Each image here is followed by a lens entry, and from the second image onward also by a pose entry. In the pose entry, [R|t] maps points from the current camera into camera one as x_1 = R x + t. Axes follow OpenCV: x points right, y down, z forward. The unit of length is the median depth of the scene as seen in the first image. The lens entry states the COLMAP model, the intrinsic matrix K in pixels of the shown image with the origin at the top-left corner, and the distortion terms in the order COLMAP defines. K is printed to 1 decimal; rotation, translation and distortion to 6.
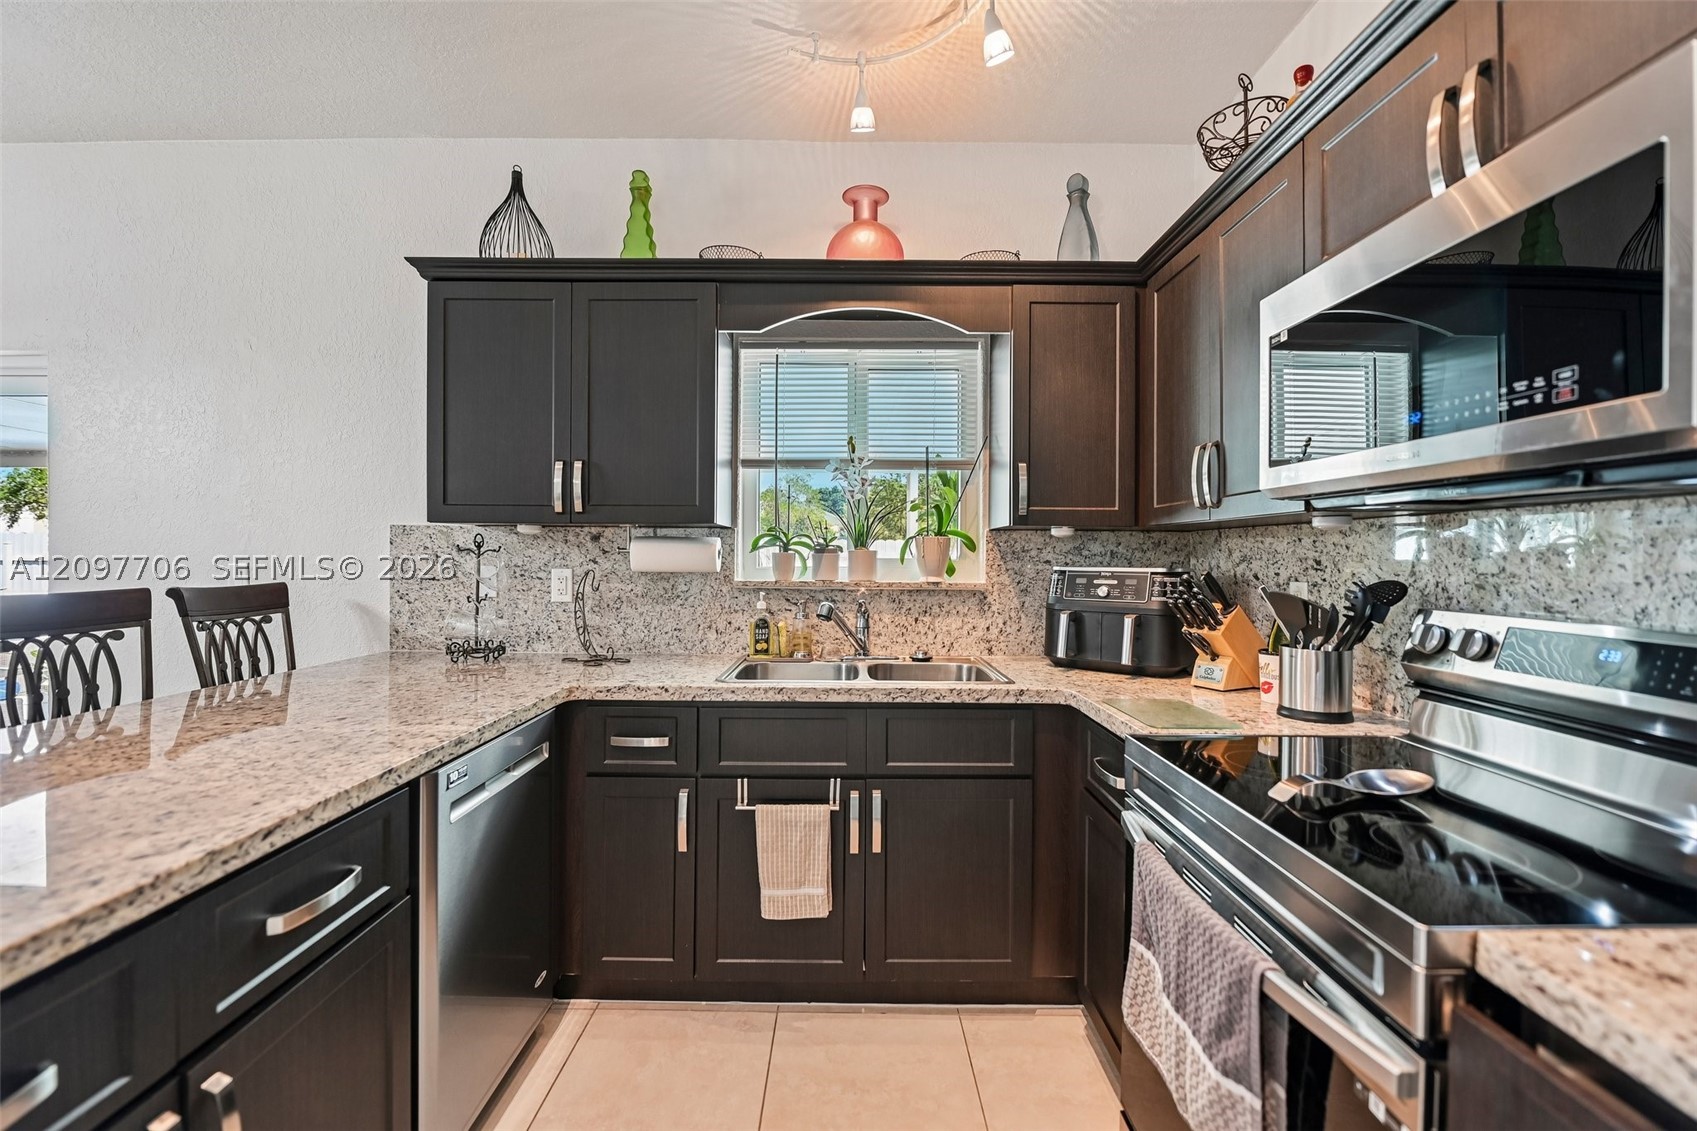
lens RADIAL K [[715.4, 0, 844.1], [0, 715.4, 557.1], [0, 0, 1]] dist [-0.006841, -0.000968]
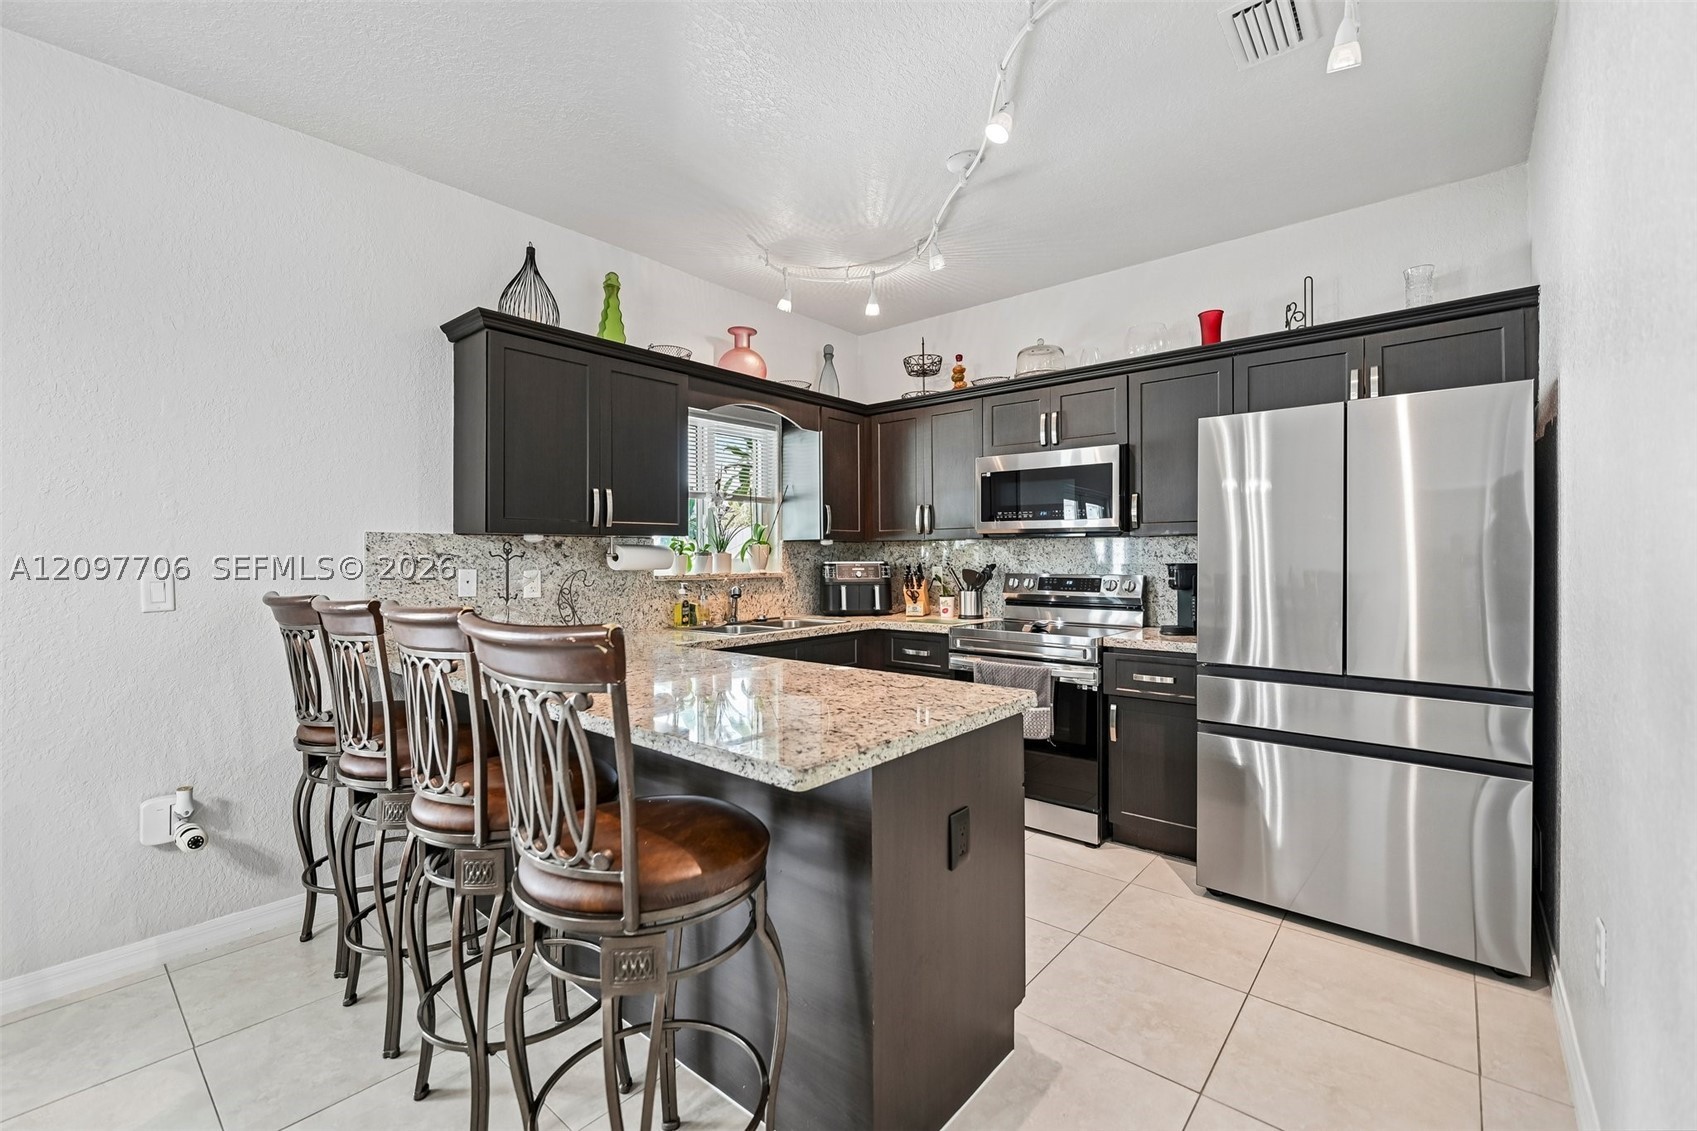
lens RADIAL K [[715.4, 0, 844.1], [0, 715.4, 557.1], [0, 0, 1]] dist [-0.006841, -0.000968]
pose [[0.650194, -0.010879, 0.759691, -1.040345], [0.010338, 0.999932, 0.005472, -0.008018], [-0.759698, 0.004296, 0.650262, -0.206107]]
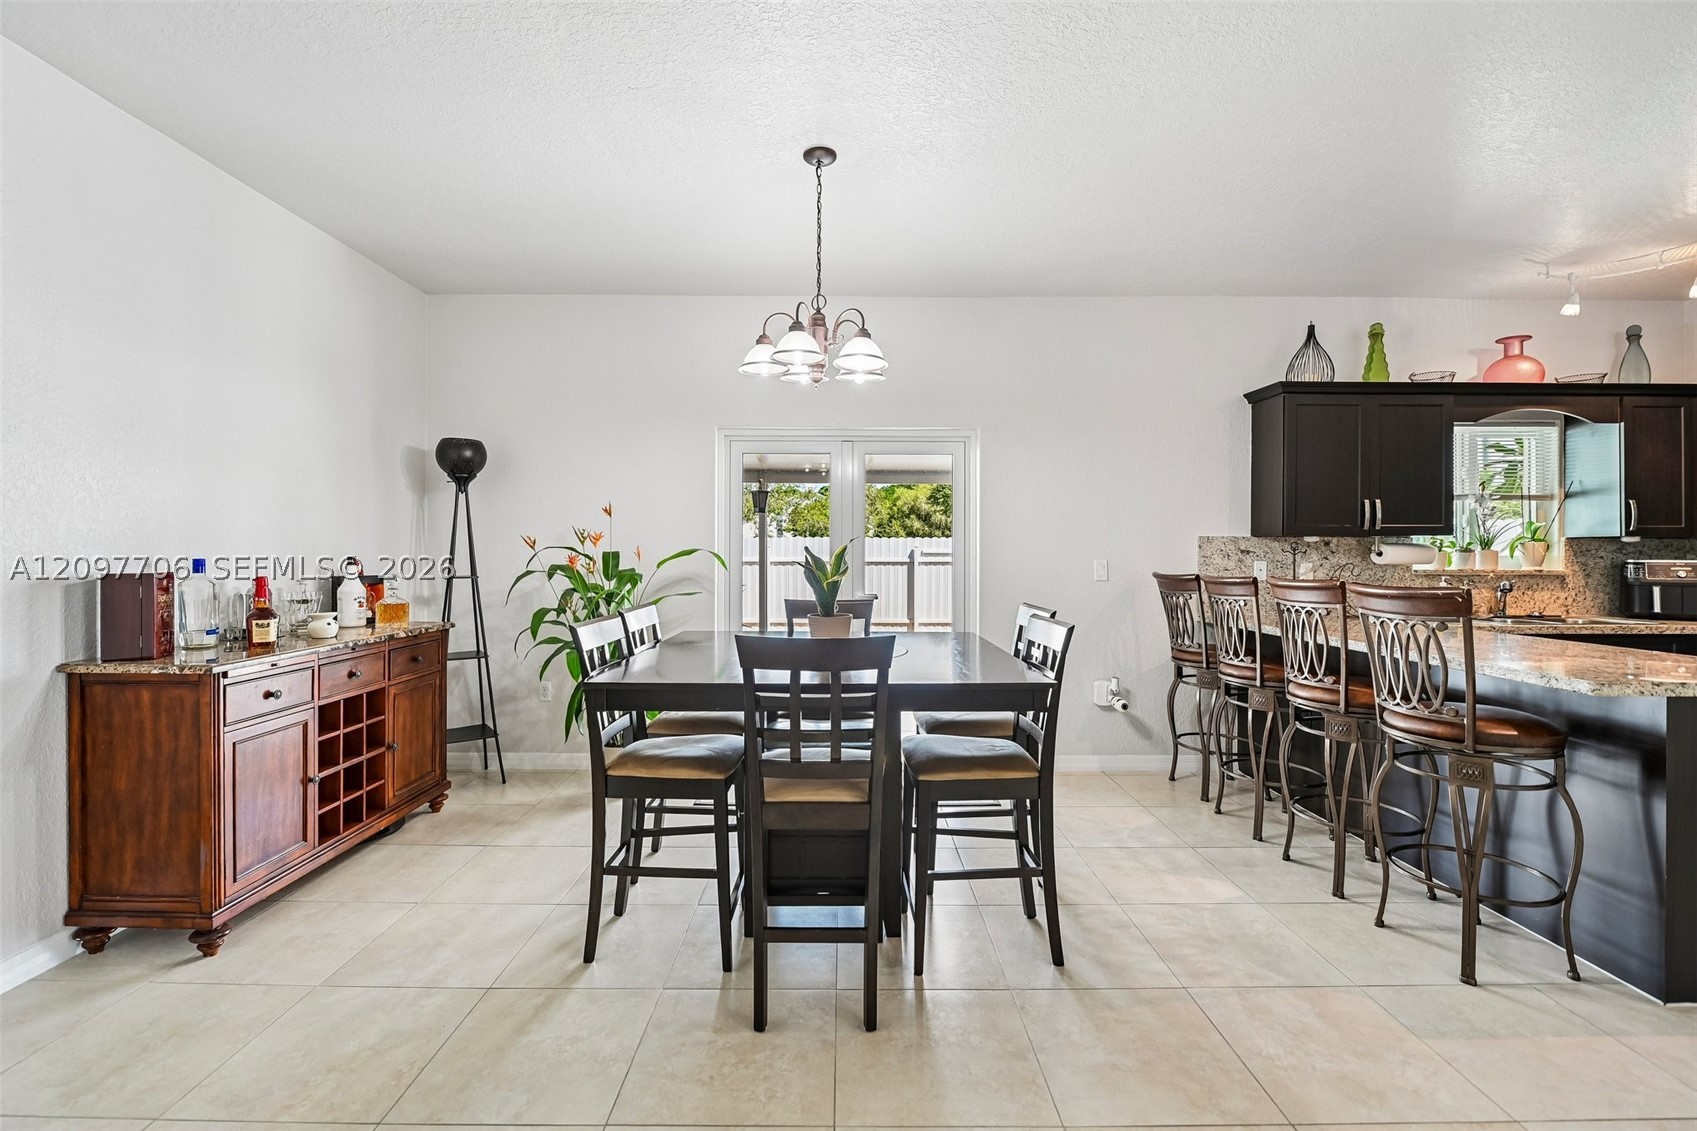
lens RADIAL K [[718.8, 0, 846.2], [0, 718.8, 550.0], [0, 0, 1]] dist [-0.009236, -0.000417]
pose [[0.999990, -0.004393, -0.000548, -1.538016], [0.004389, 0.999975, -0.005573, -0.008884], [0.000572, 0.005570, 0.999984, -0.667597]]
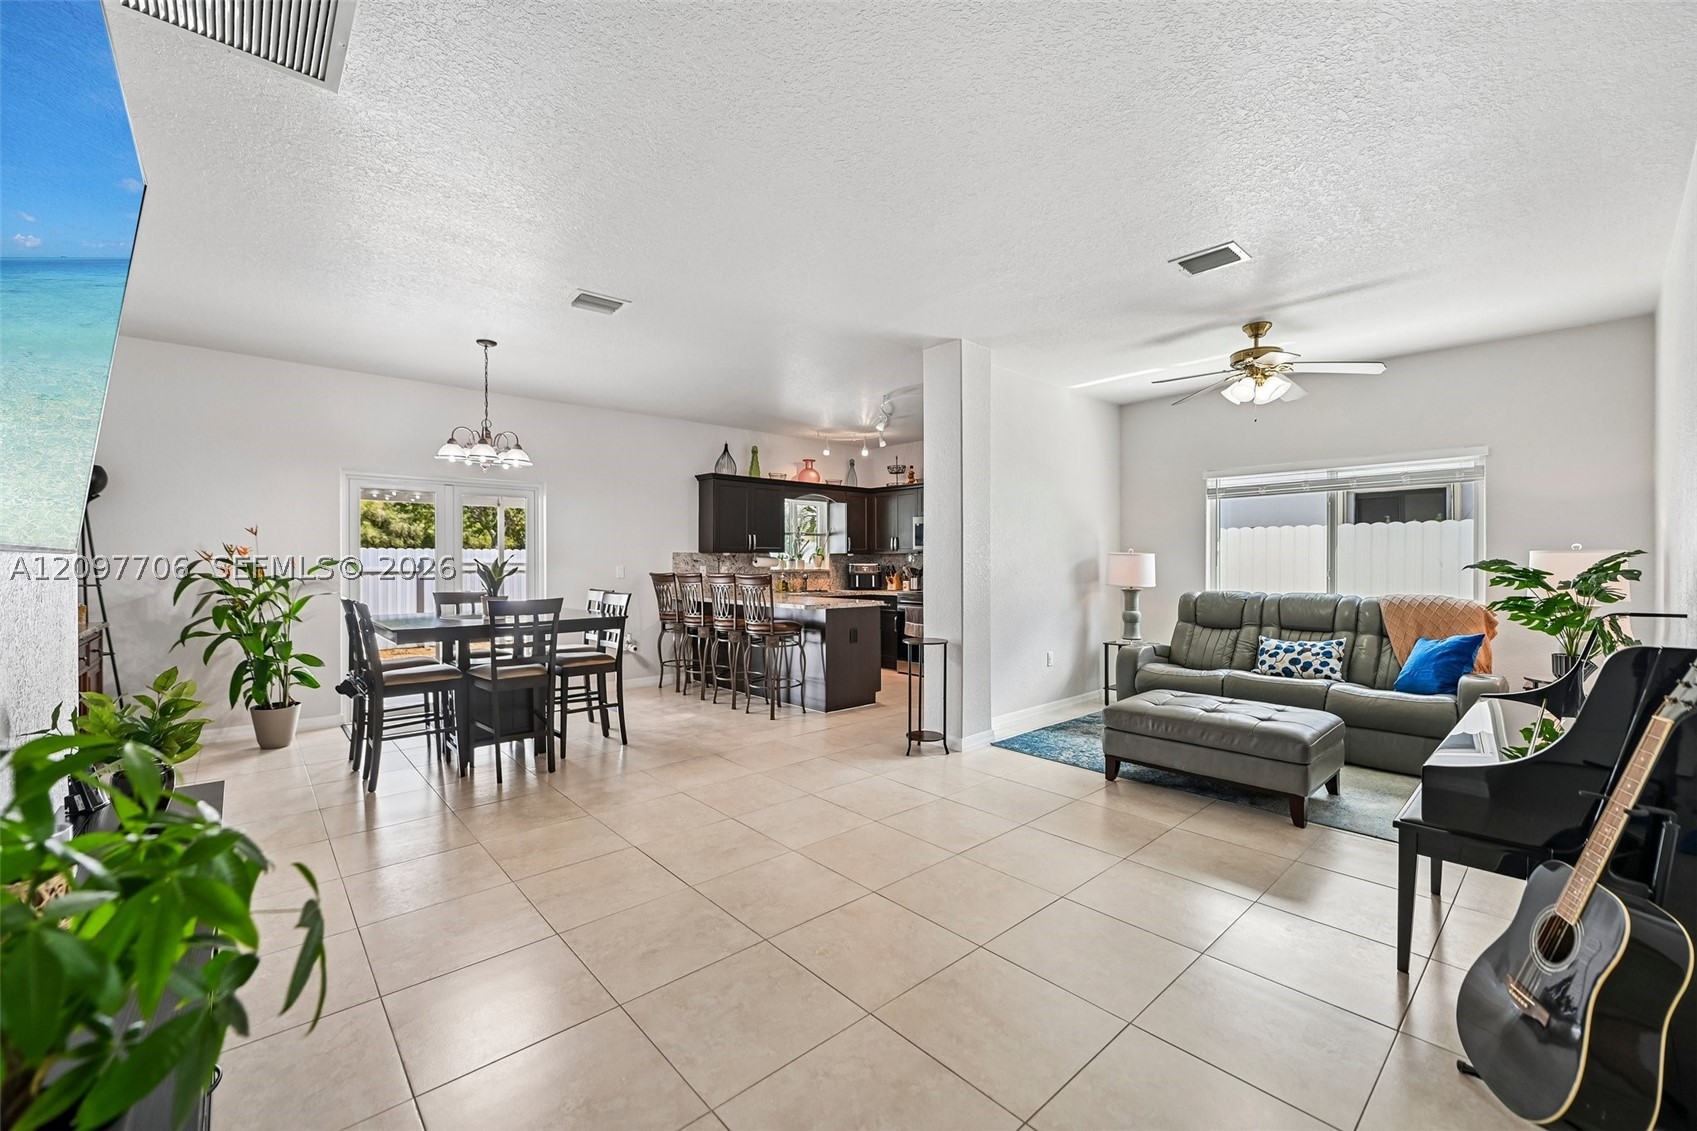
lens RADIAL K [[677.0, 0, 848.5], [0, 677.0, 565.5], [0, 0, 1]] dist [-0.010044, -0.000094]
pose [[0.741456, -0.012165, 0.670891, -2.097833], [0.008382, 0.999926, 0.008867, -0.010850], [-0.670949, -0.000951, 0.741503, -1.636368]]
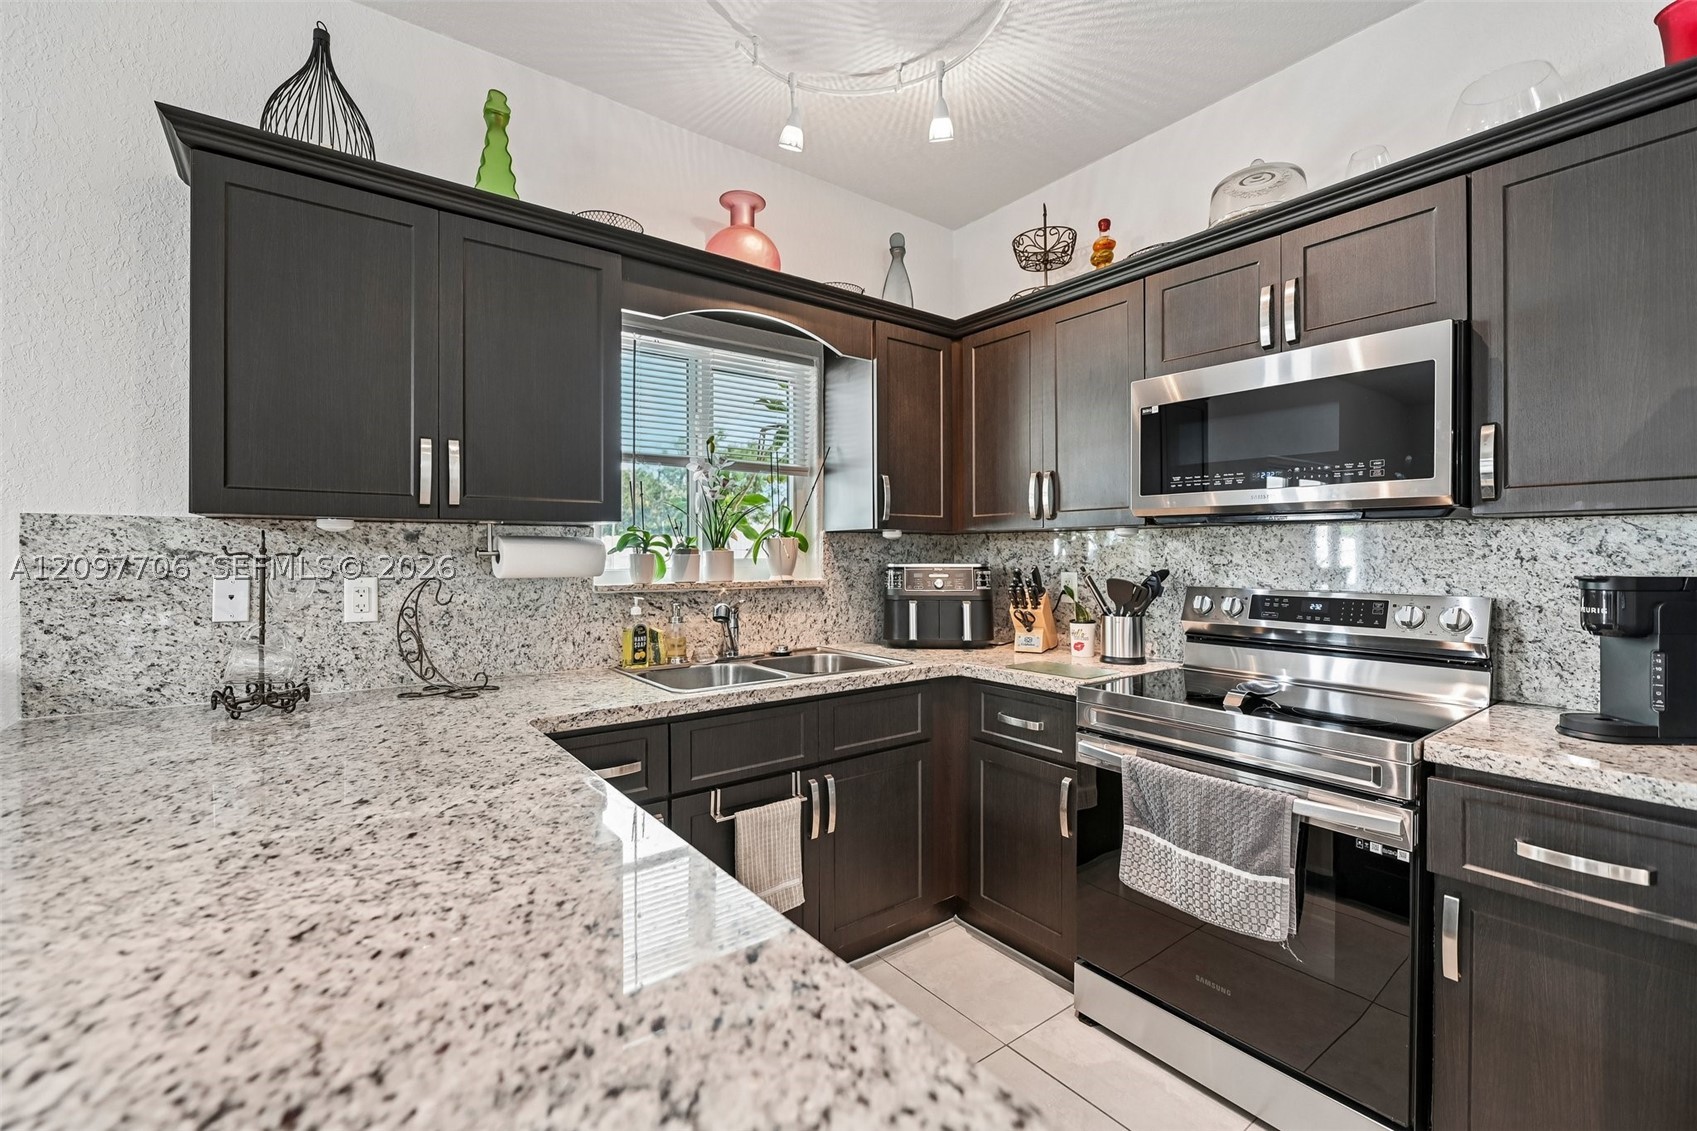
lens RADIAL K [[715.4, 0, 844.1], [0, 715.4, 557.1], [0, 0, 1]] dist [-0.006841, -0.000968]
pose [[0.799772, -0.010760, 0.600207, -0.468732], [0.007675, 0.999941, 0.007700, -0.007602], [-0.600255, -0.001552, 0.799808, 0.103620]]
